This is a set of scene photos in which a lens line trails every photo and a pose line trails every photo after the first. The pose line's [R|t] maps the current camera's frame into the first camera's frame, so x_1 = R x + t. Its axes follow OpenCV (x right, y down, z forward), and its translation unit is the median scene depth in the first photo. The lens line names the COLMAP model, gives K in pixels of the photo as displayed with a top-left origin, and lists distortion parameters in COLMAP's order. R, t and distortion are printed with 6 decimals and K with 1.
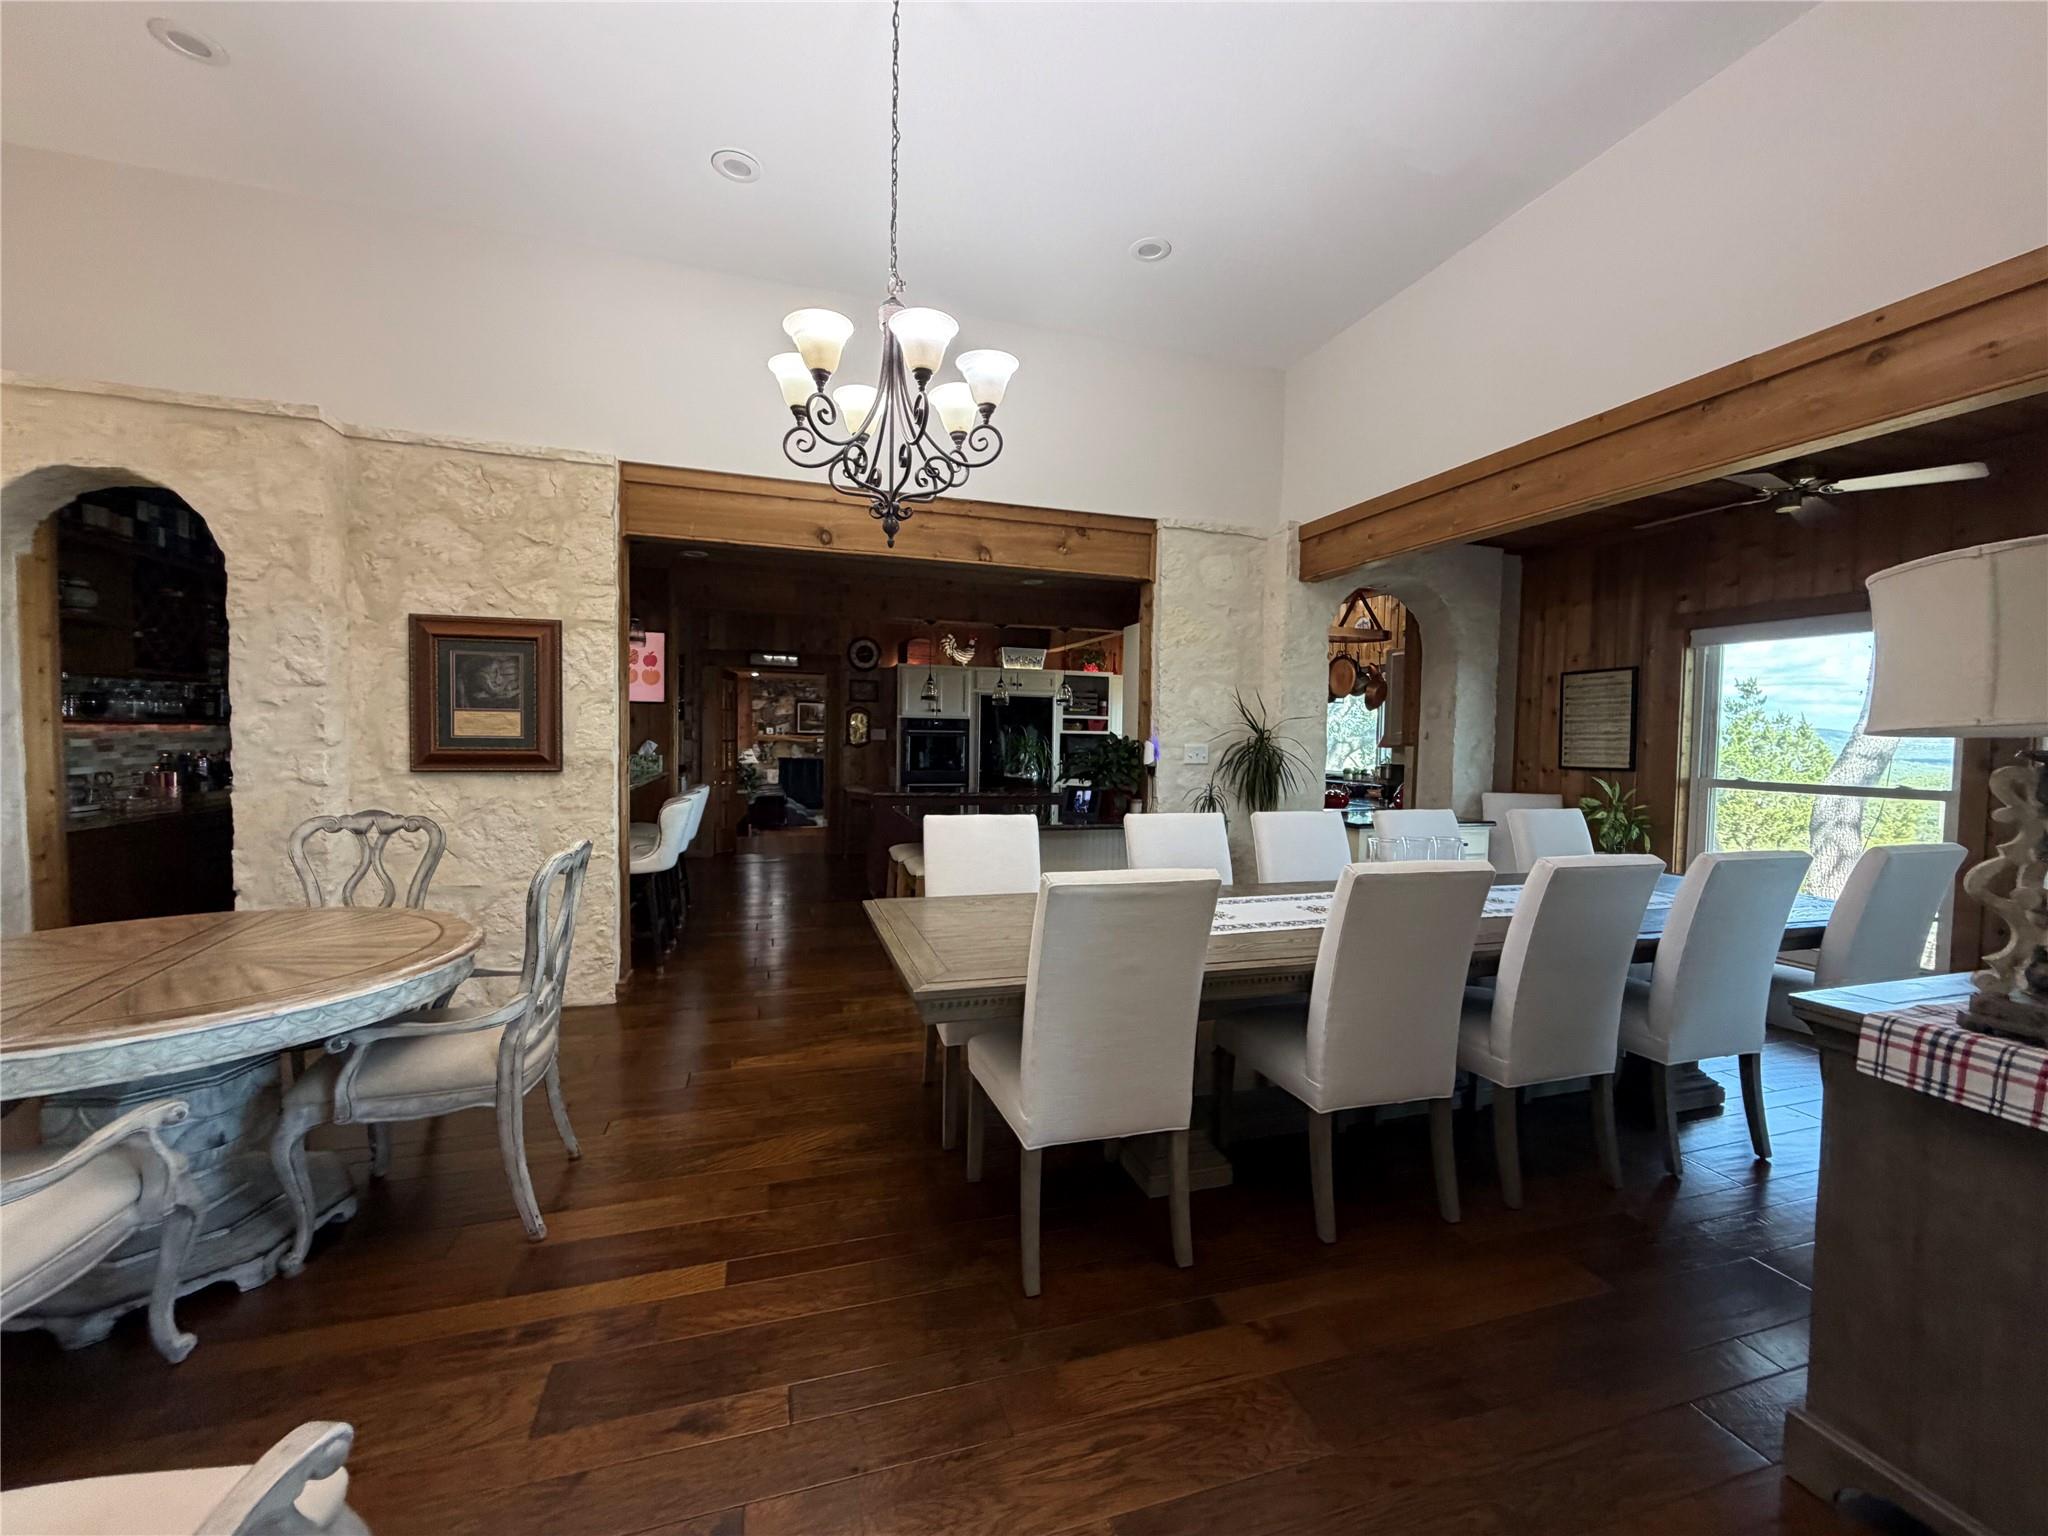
lens RADIAL K [[815.3, 0, 1024.0], [0, 815.3, 768.0], [0, 0, 1]] dist [-0.000606, 0.000155]
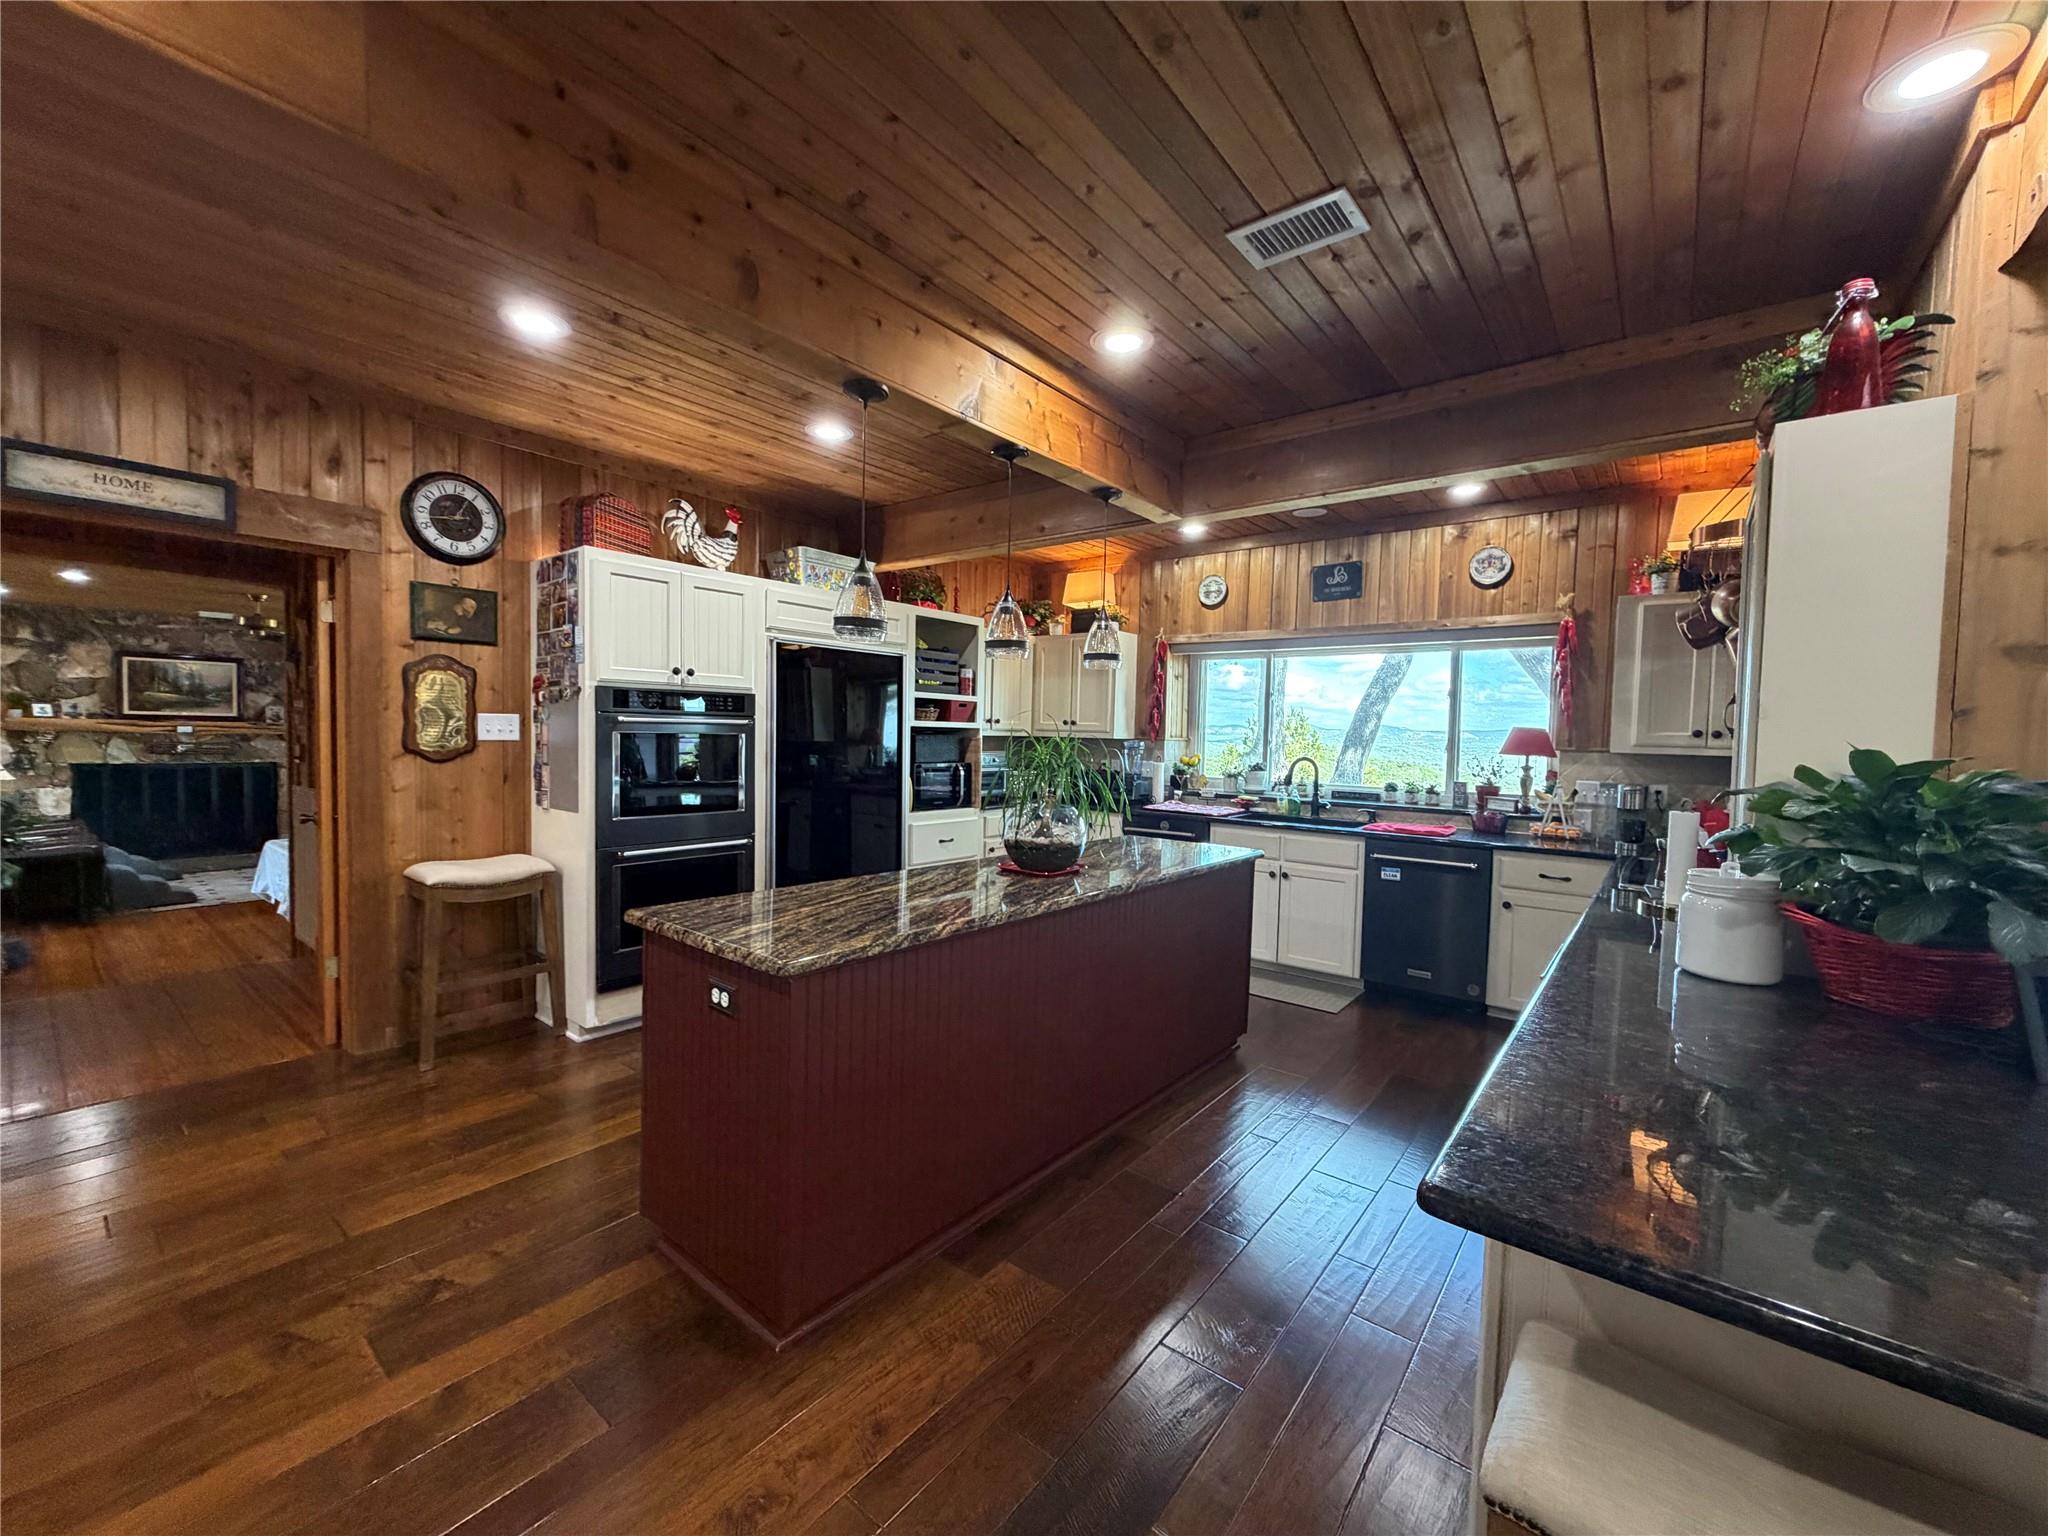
lens RADIAL K [[815.3, 0, 1024.0], [0, 815.3, 768.0], [0, 0, 1]] dist [-0.000606, 0.000155]
pose [[0.831461, -0.023498, 0.555086, -0.216859], [0.014001, 0.999674, 0.021346, -0.030019], [-0.555407, -0.009976, 0.831519, 0.610723]]
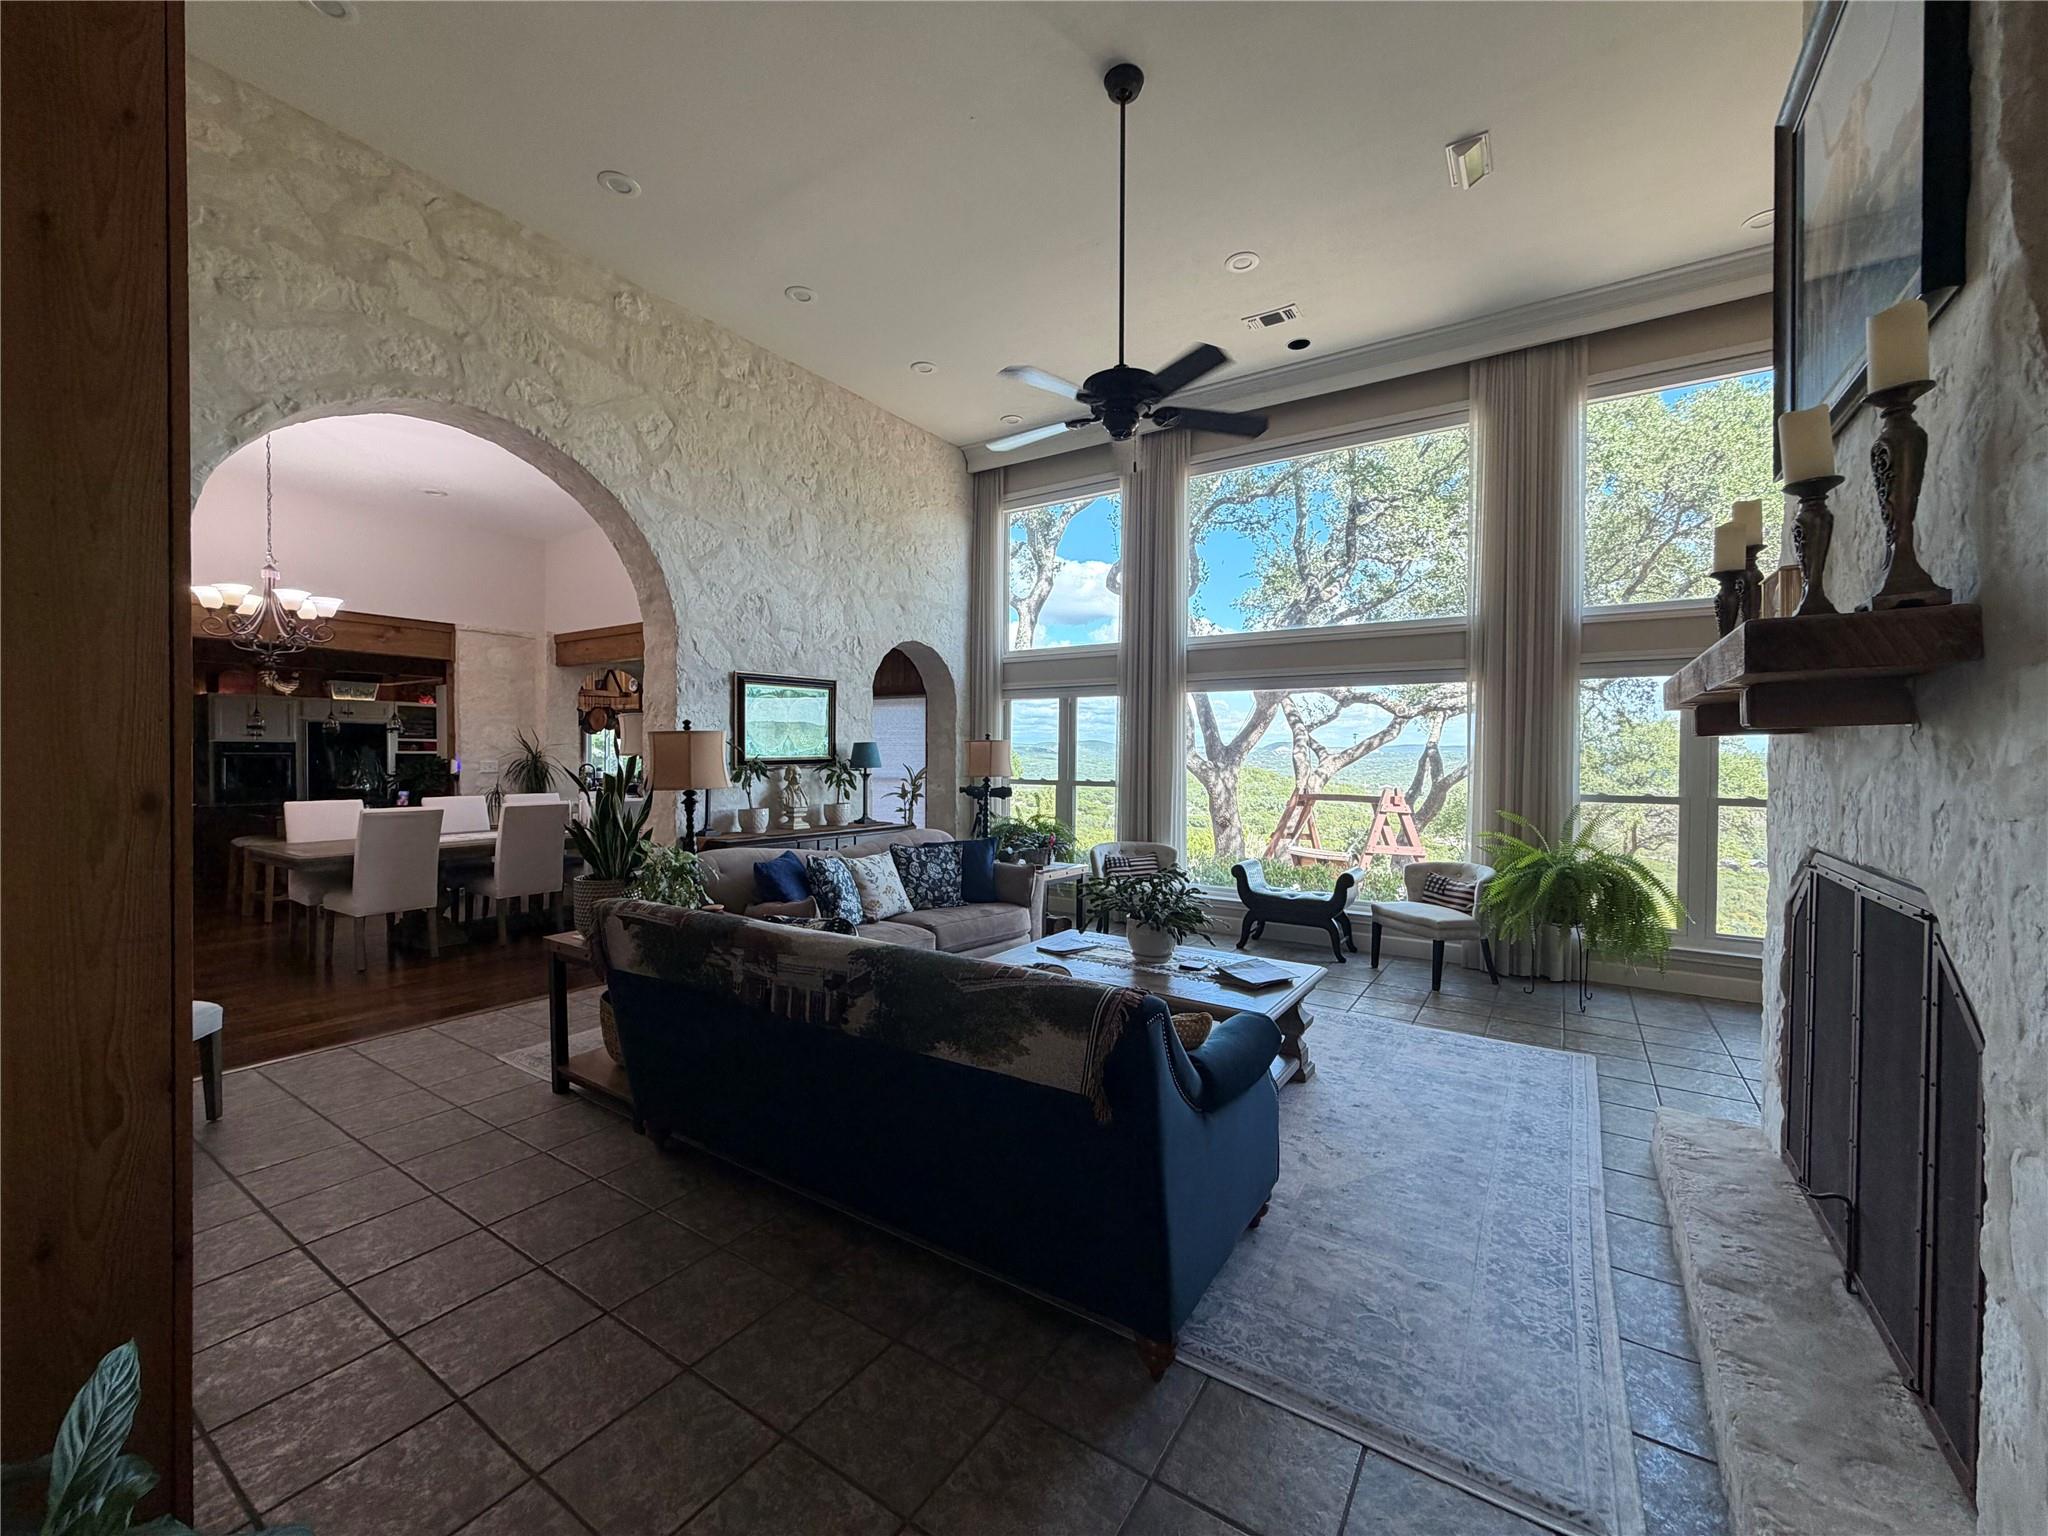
lens RADIAL K [[815.3, 0, 1024.0], [0, 815.3, 768.0], [0, 0, 1]] dist [-0.000606, 0.000155]
pose [[0.776851, -0.024464, 0.629209, 0.008670], [0.034938, 0.999380, -0.004279, 0.019637], [-0.628714, 0.025307, 0.777225, -0.620318]]
